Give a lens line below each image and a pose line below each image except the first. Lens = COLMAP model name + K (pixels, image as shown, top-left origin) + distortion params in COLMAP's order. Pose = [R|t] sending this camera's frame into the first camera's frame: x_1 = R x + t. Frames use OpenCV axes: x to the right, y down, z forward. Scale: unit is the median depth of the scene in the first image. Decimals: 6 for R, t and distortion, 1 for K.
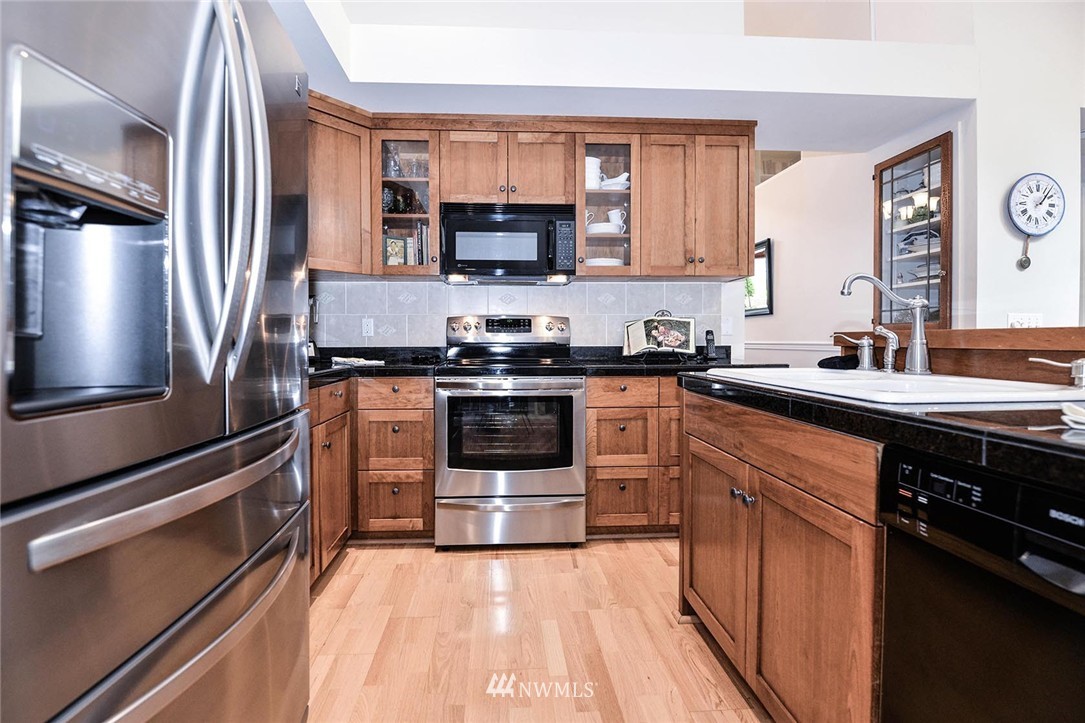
lens RADIAL K [[506.6, 0, 517.5], [0, 506.6, 351.0], [0, 0, 1]] dist [-0.003962, -0.009869]
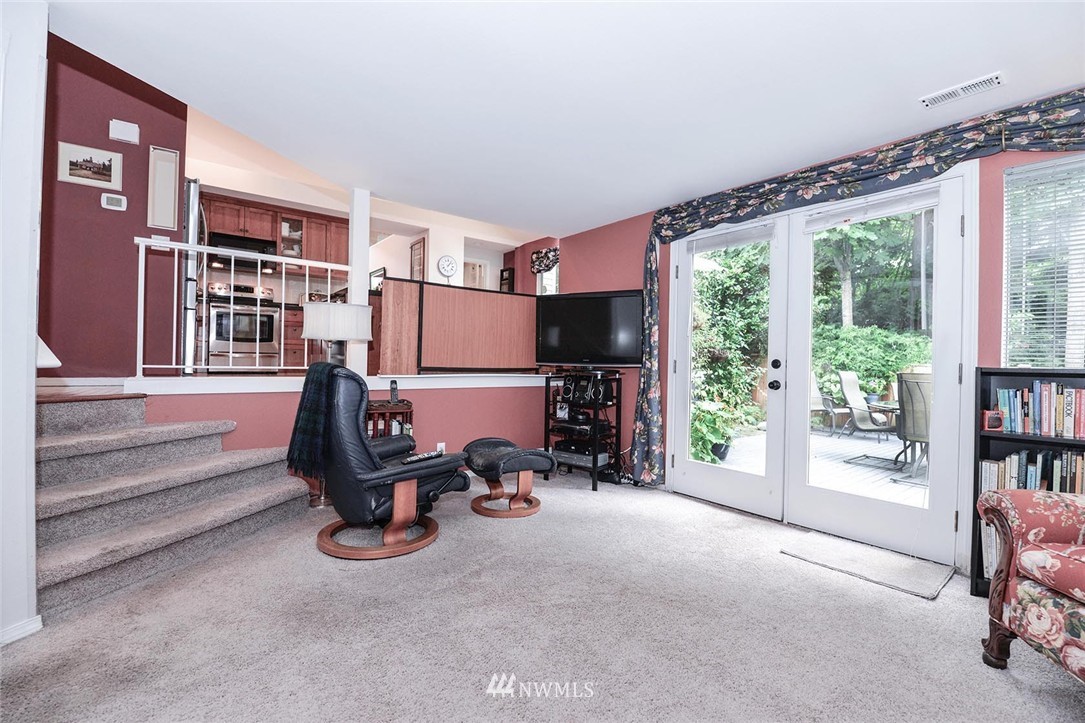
lens RADIAL K [[483.6, 0, 547.6], [0, 483.6, 366.0], [0, 0, 1]] dist [-0.003894, -0.000915]
pose [[0.818450, 0.016155, 0.574350, -0.144529], [-0.010664, 0.999860, -0.012928, 0.328277], [-0.574479, 0.004456, 0.818508, -1.657336]]
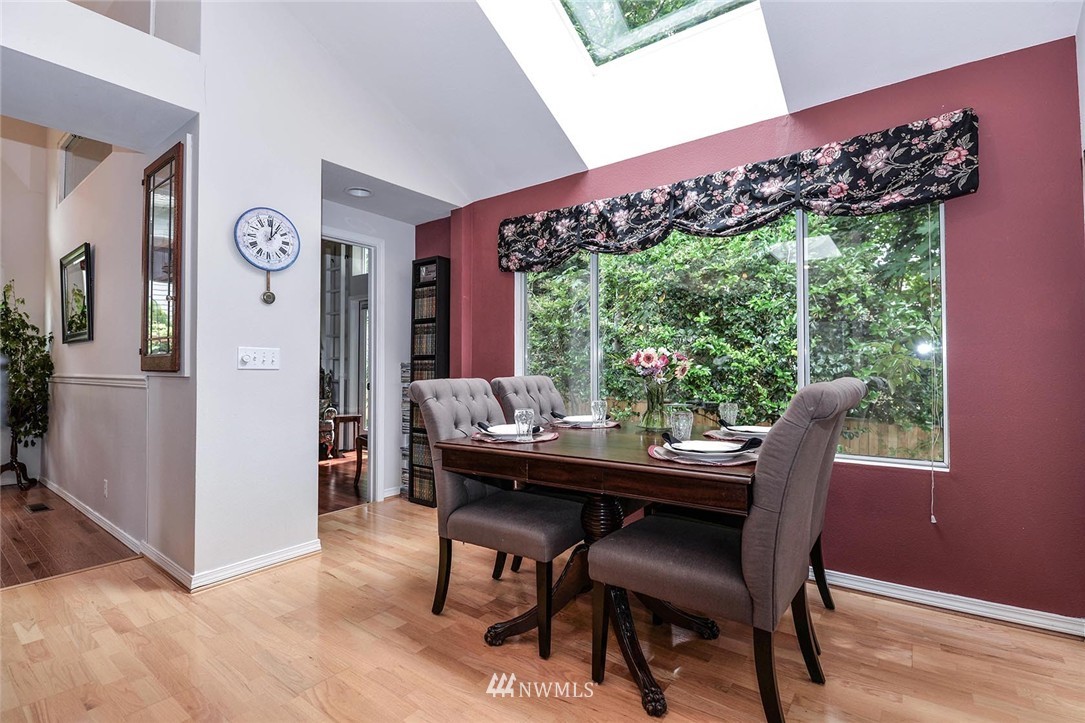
lens RADIAL K [[498.6, 0, 563.0], [0, 498.6, 354.8], [0, 0, 1]] dist [-0.002747, -0.001364]
pose [[0.624121, 0.025914, 0.780898, 0.590675], [0.017279, 0.998748, -0.046954, -0.005319], [-0.781136, 0.042798, 0.622892, -0.069906]]
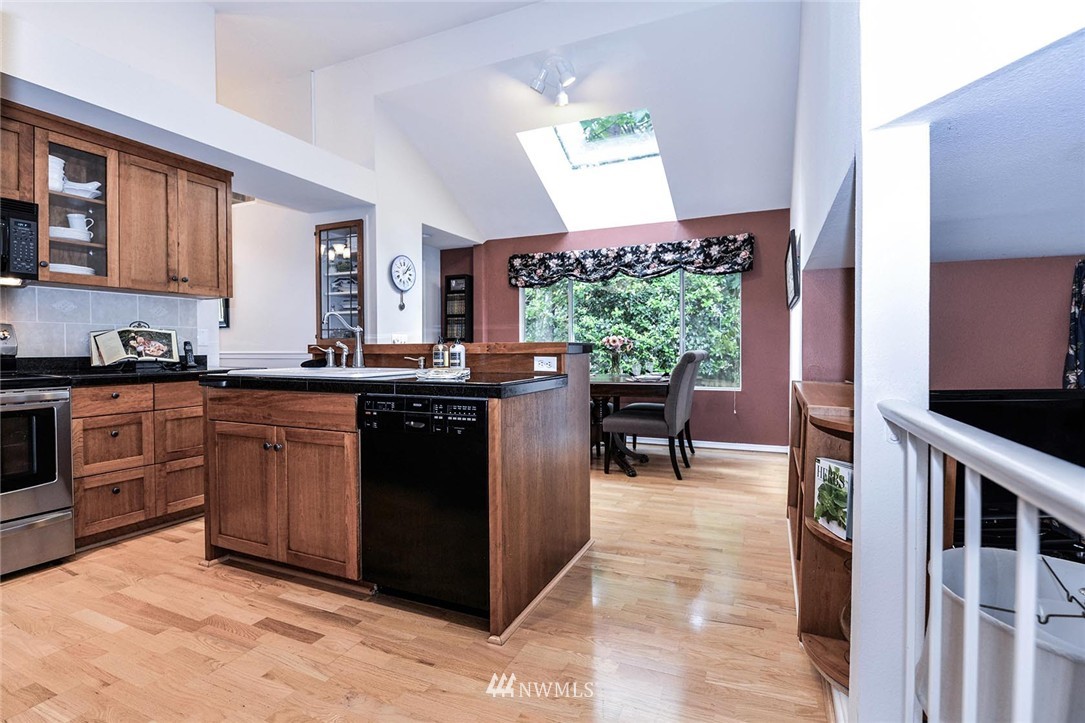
lens RADIAL K [[498.6, 0, 563.0], [0, 498.6, 354.8], [0, 0, 1]] dist [-0.002747, -0.001364]
pose [[0.438197, -0.009248, 0.898832, -0.280619], [0.021485, 0.999769, -0.000188, 0.007706], [-0.898622, 0.019394, 0.438294, -0.259014]]
